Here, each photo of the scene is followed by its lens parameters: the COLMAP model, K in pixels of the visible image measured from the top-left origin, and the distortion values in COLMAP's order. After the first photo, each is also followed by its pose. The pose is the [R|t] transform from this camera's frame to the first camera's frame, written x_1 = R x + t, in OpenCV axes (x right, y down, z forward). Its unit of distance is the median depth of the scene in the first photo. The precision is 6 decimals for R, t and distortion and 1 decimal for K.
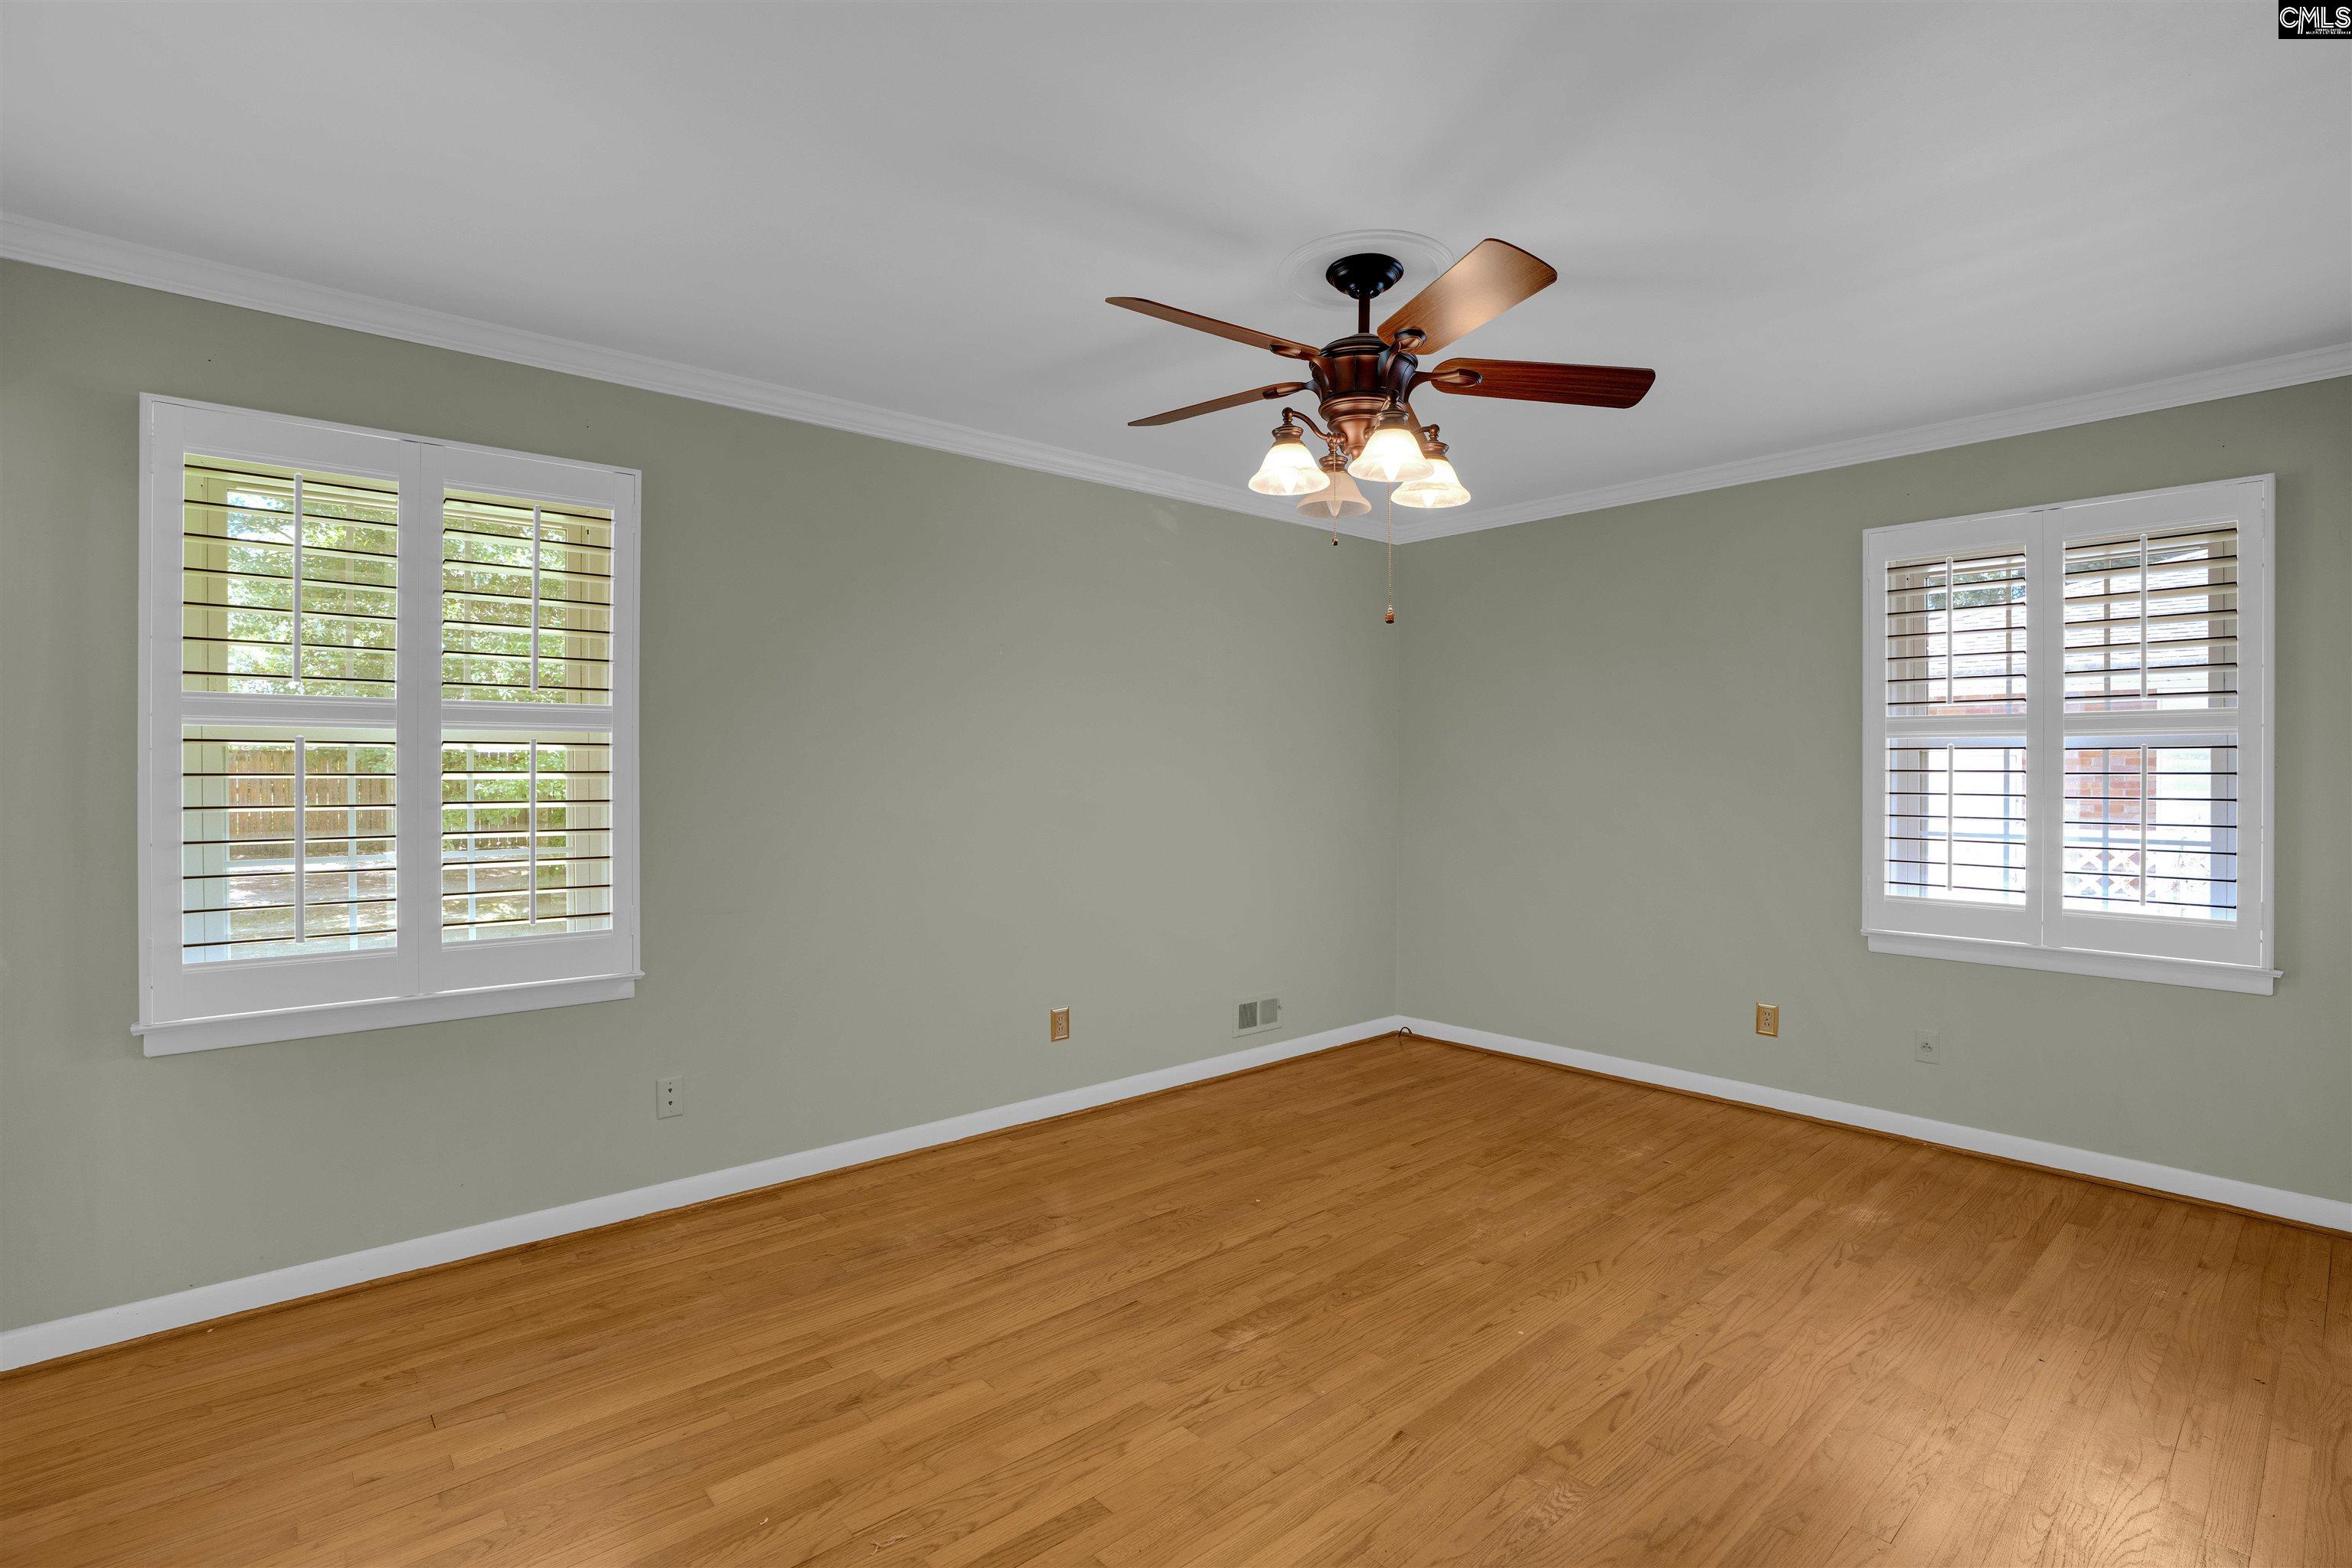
lens RADIAL K [[1092.5, 0, 1160.0], [0, 1092.5, 773.3], [0, 0, 1]] dist [-0.031351, 0.006203]
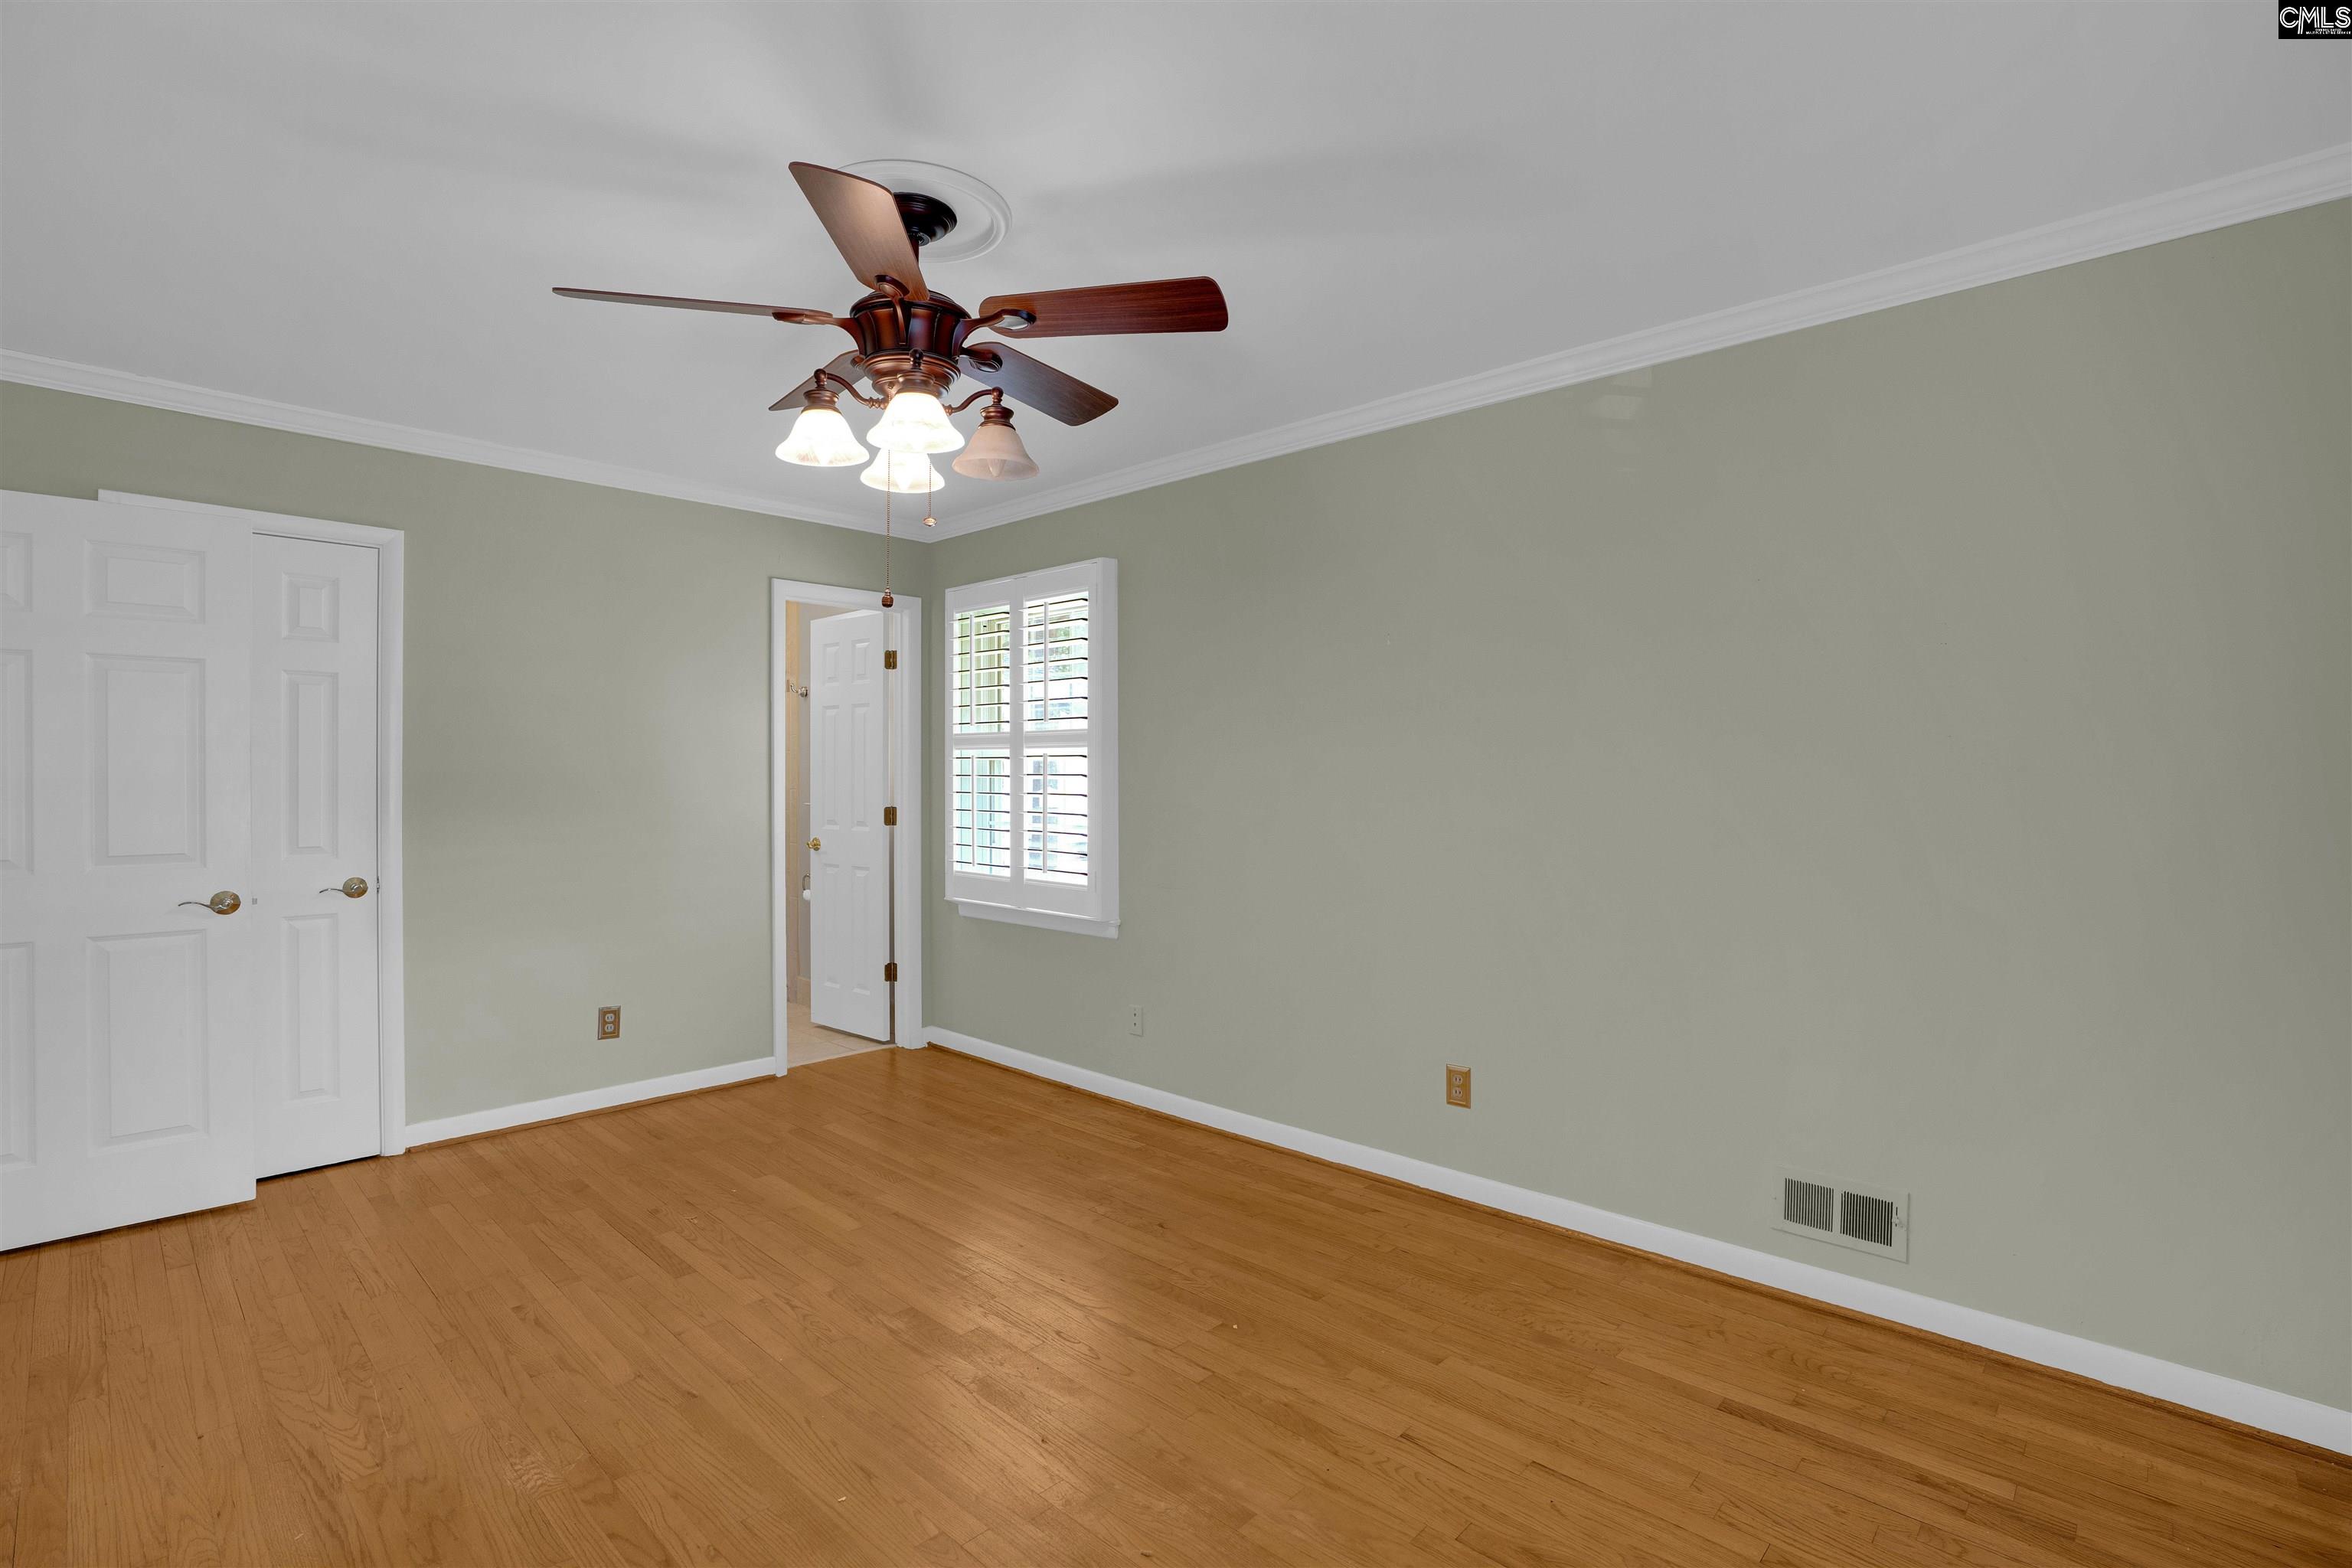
lens RADIAL K [[1092.5, 0, 1166.1], [0, 1092.5, 777.5], [0, 0, 1]] dist [-0.031351, 0.006203]
pose [[0.089912, -0.004702, -0.995939, 1.005972], [0.001623, 0.999988, -0.004575, 0.011229], [0.995948, -0.001205, 0.089918, 1.047335]]
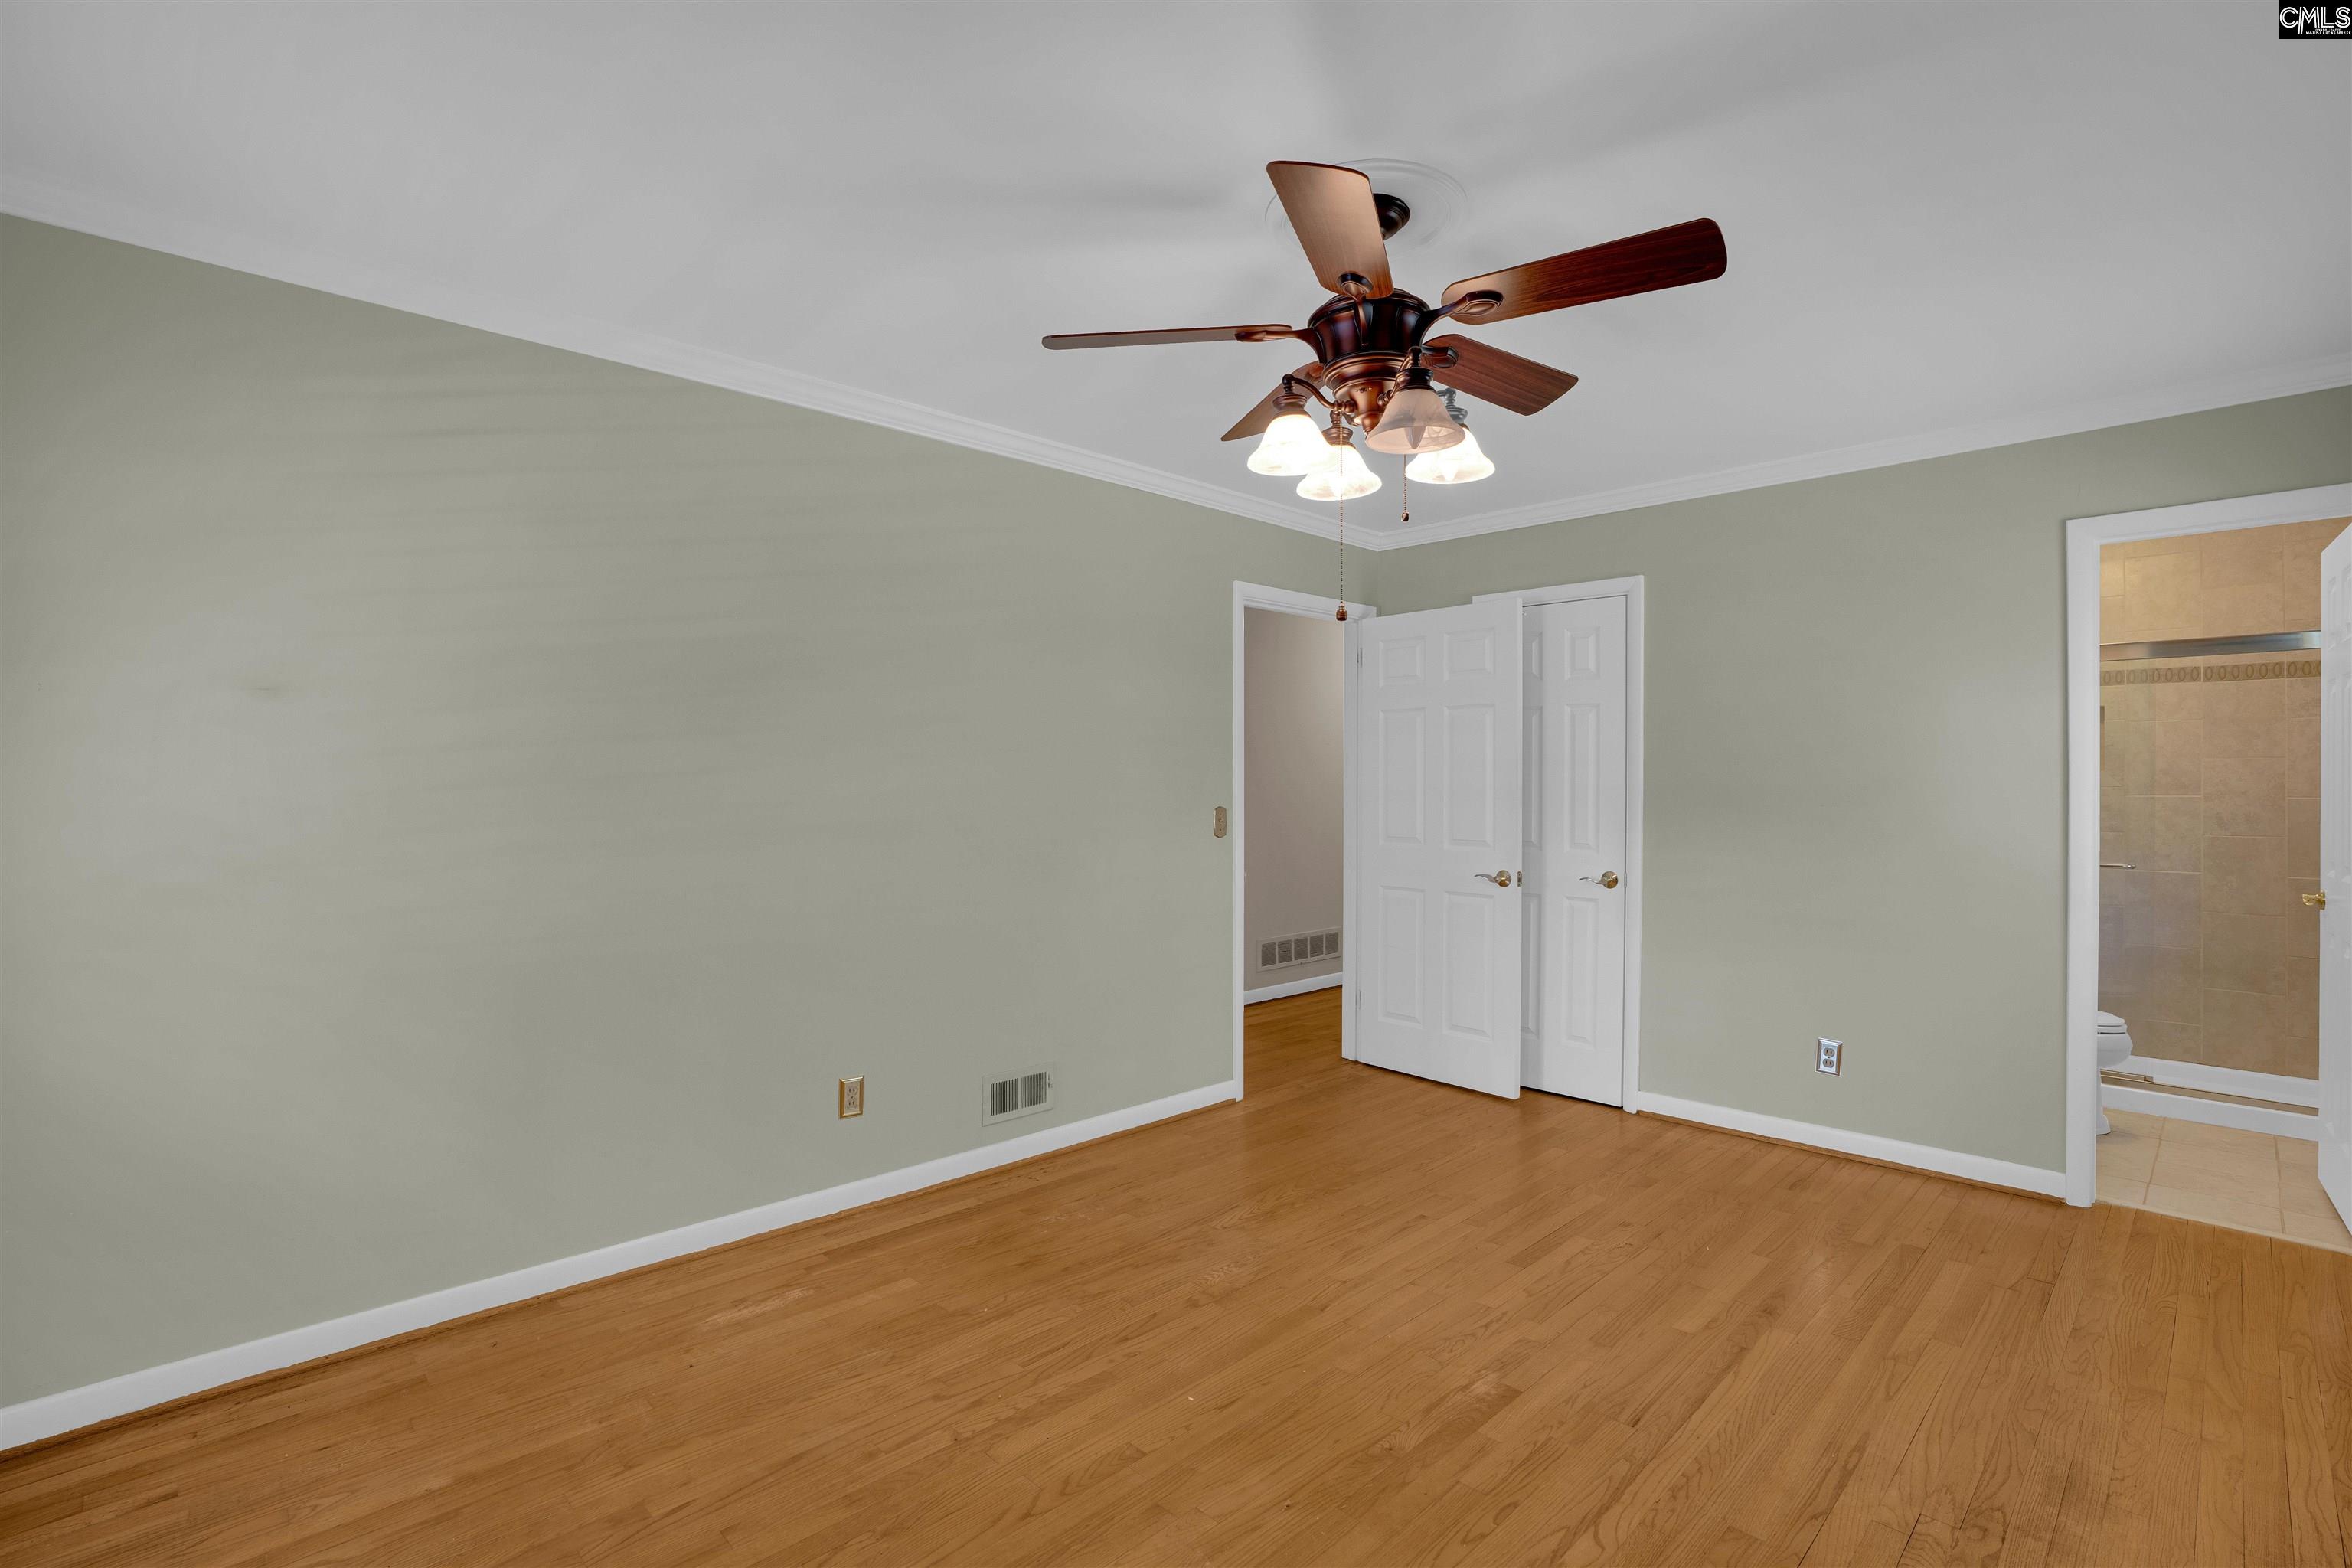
lens RADIAL K [[1092.5, 0, 1165.8], [0, 1092.5, 784.9], [0, 0, 1]] dist [-0.031351, 0.006203]
pose [[-0.998168, -0.006706, -0.060127, 0.373928], [-0.007086, 0.999956, 0.006124, -0.007115], [0.060083, 0.006539, -0.998172, 1.729780]]
